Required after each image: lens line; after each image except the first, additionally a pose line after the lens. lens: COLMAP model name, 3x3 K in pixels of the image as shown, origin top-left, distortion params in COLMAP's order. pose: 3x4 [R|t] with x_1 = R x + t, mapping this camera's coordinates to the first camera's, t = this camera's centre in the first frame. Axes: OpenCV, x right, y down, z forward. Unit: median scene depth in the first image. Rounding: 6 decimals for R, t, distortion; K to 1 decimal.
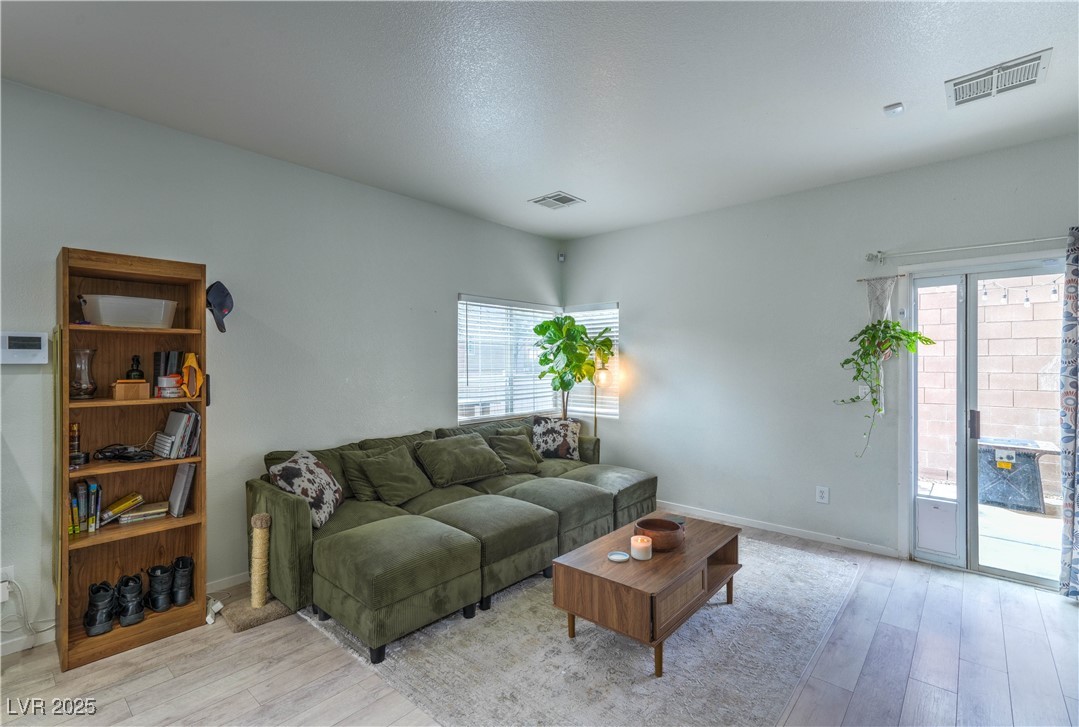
lens RADIAL K [[497.2, 0, 534.6], [0, 497.2, 361.2], [0, 0, 1]] dist [0.004376, 0.000379]
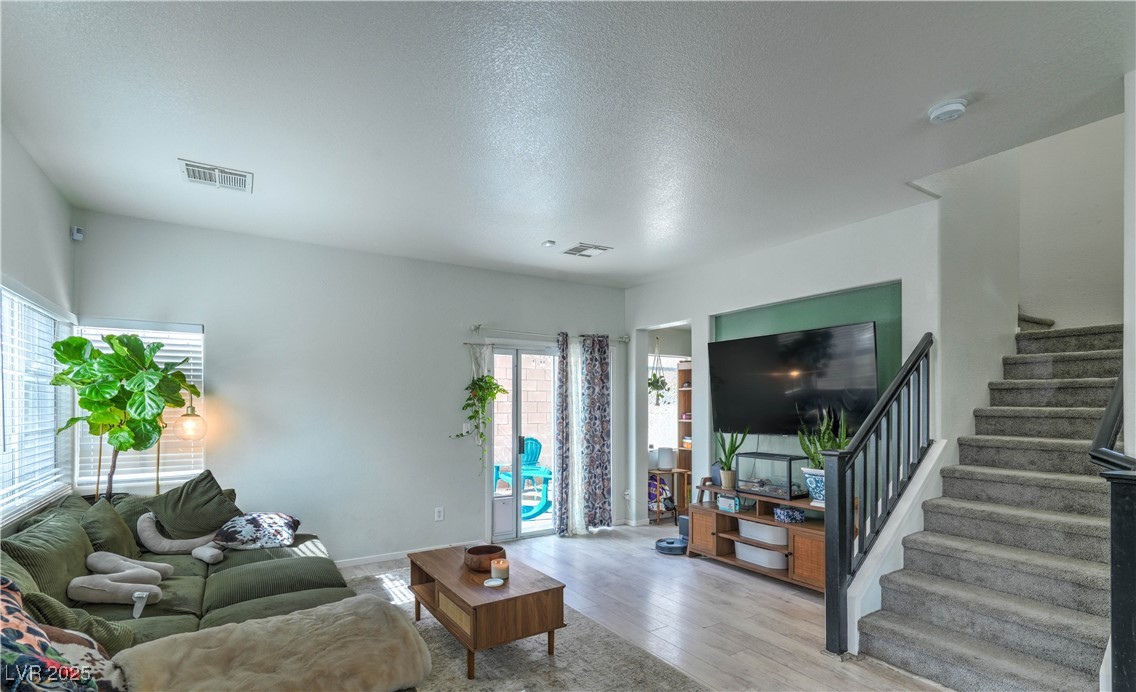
lens RADIAL K [[541.1, 0, 562.7], [0, 541.1, 410.8], [0, 0, 1]] dist [0.004547, 0.000796]
pose [[0.266849, -0.008175, 0.963704, -0.668568], [-0.002454, 0.999955, 0.009162, 0.001331], [-0.963735, -0.004810, 0.266817, 0.382298]]
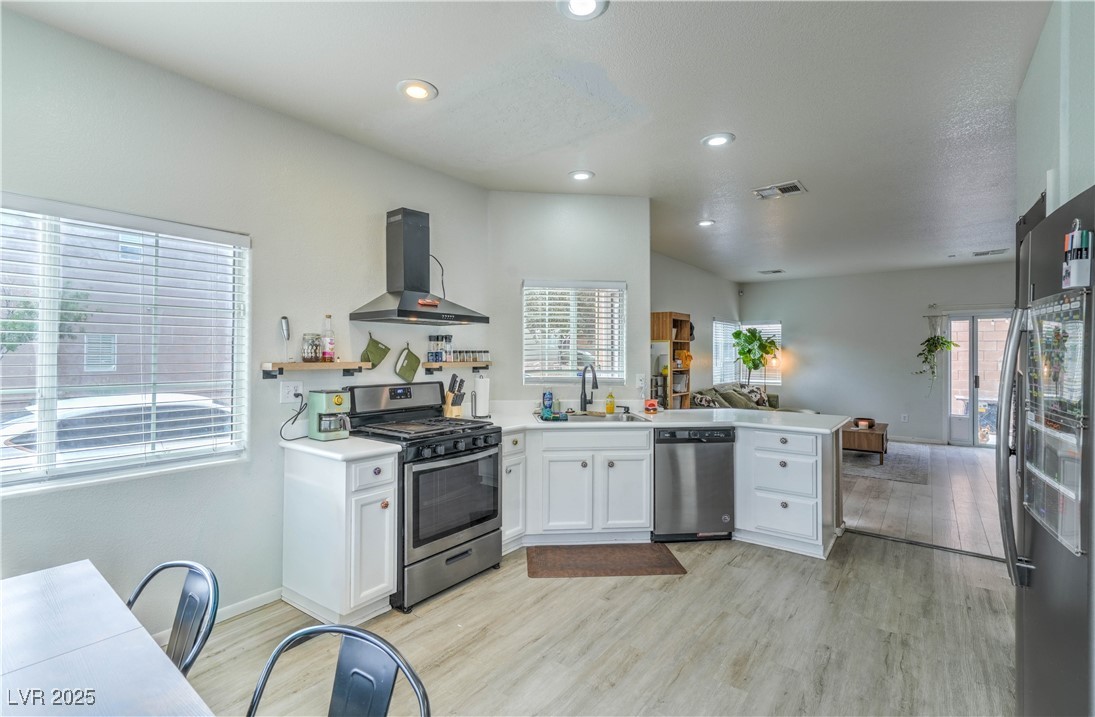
lens RADIAL K [[500.3, 0, 540.7], [0, 500.3, 347.9], [0, 0, 1]] dist [-0.004474, -0.000781]
pose [[0.998097, 0.003963, 0.061543, -1.156229], [-0.003550, 0.999971, -0.006809, -0.006406], [-0.061568, 0.006577, 0.998081, -1.068071]]
